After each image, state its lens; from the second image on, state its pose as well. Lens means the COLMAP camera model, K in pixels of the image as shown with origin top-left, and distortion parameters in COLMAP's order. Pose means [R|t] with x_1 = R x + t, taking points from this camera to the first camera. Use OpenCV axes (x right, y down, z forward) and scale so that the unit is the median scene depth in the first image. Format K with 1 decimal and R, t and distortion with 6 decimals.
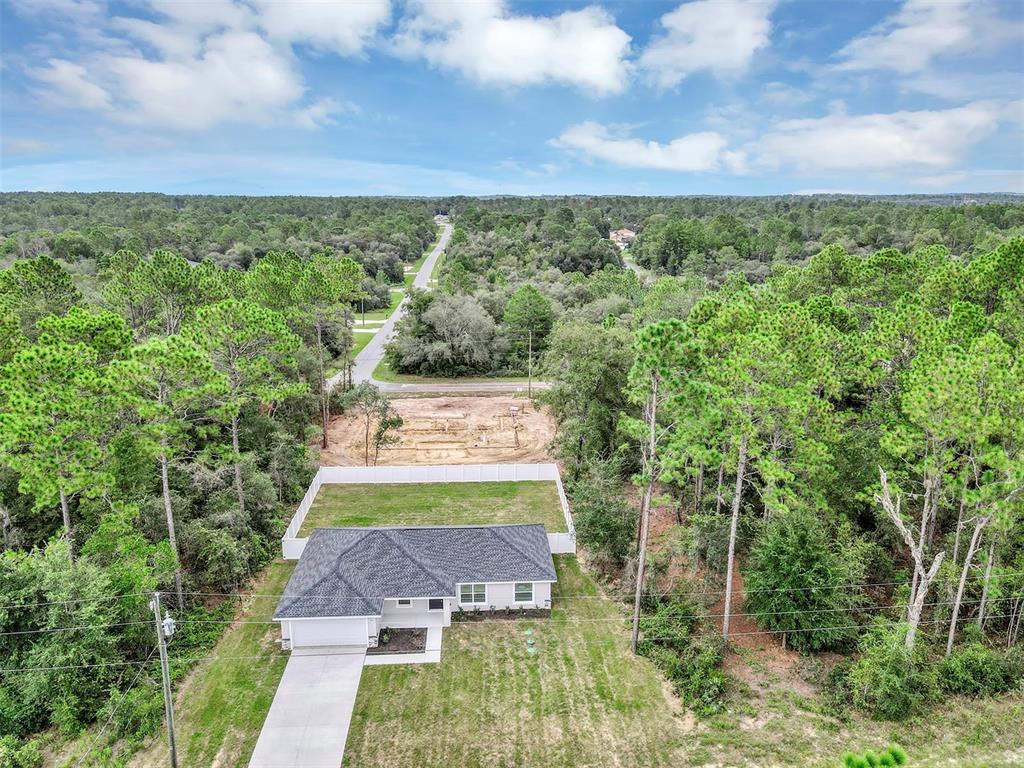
lens RADIAL K [[743.3, 0, 512.0], [0, 743.3, 384.0], [0, 0, 1]] dist [0.009350, 0.008522]
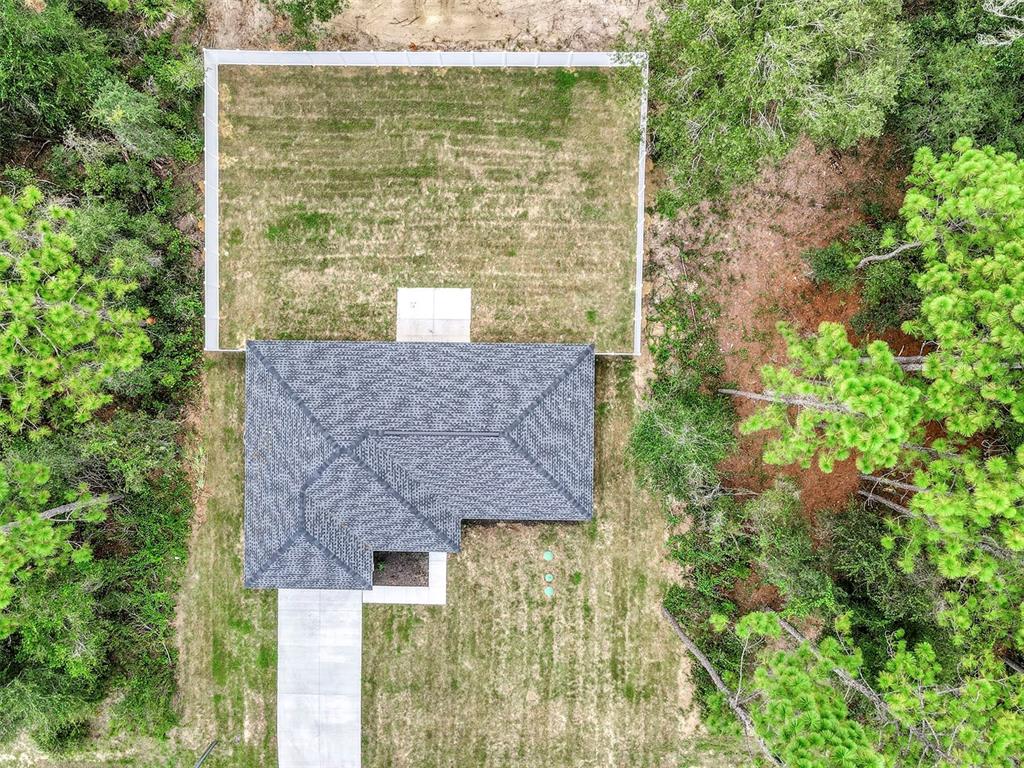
lens RADIAL K [[743.3, 0, 512.0], [0, 743.3, 384.0], [0, 0, 1]] dist [0.009350, 0.008522]
pose [[0.997741, 0.067154, -0.001699, -0.036640], [-0.014361, 0.237945, 0.971172, -0.630156], [0.065622, -0.968954, 0.238372, 1.159927]]
